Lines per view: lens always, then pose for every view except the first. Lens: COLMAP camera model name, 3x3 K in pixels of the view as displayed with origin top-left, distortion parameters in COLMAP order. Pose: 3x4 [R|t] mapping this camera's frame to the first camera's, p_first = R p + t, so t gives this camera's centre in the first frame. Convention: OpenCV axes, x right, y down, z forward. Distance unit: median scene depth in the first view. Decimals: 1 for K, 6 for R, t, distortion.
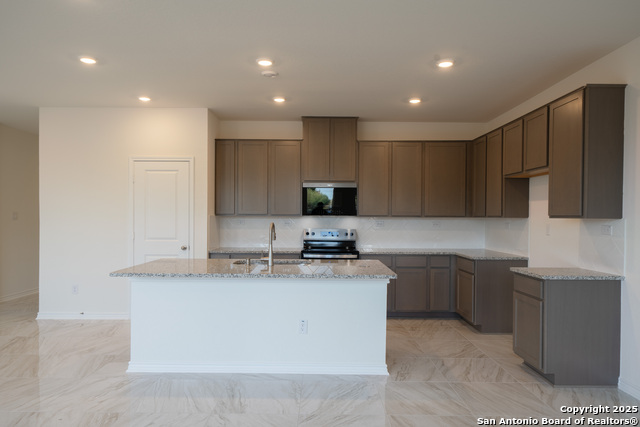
lens RADIAL K [[434.8, 0, 317.2], [0, 434.8, 213.3], [0, 0, 1]] dist [0.006479, 0.003960]
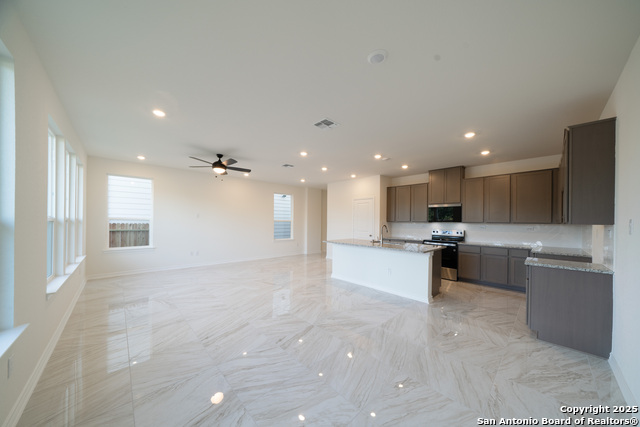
lens RADIAL K [[217.9, 0, 318.0], [0, 217.9, 219.1], [0, 0, 1]] dist [-0.002271, 0.000091]
pose [[0.679694, -0.004767, -0.733480, 0.363271], [-0.005471, 0.999918, -0.011568, 0.006076], [0.733475, 0.011876, 0.679613, -0.015265]]
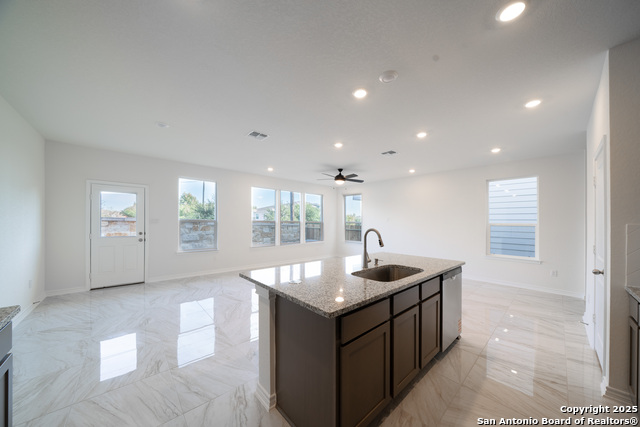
lens RADIAL K [[217.9, 0, 312.6], [0, 217.9, 222.1], [0, 0, 1]] dist [-0.002271, 0.000091]
pose [[-0.761273, -0.014579, -0.648268, 0.252435], [-0.011481, 0.999894, -0.009004, 0.009570], [0.648330, 0.000588, -0.761359, 0.948216]]
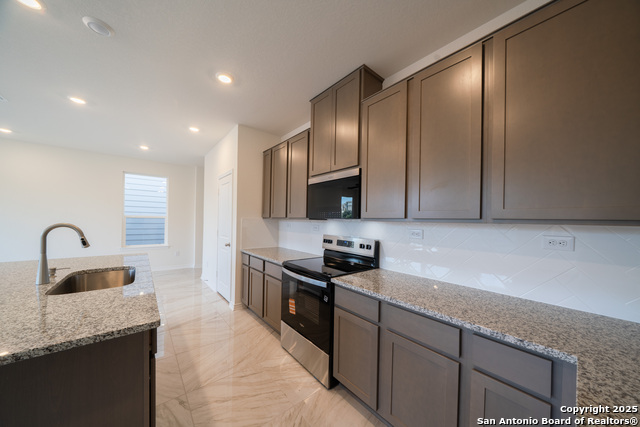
lens RADIAL K [[217.9, 0, 323.8], [0, 217.9, 218.7], [0, 0, 1]] dist [-0.002271, 0.000091]
pose [[0.632592, 0.001524, -0.774484, 0.324460], [-0.012857, 0.999881, -0.008533, 0.008885], [0.774378, 0.015356, 0.632536, 0.806783]]
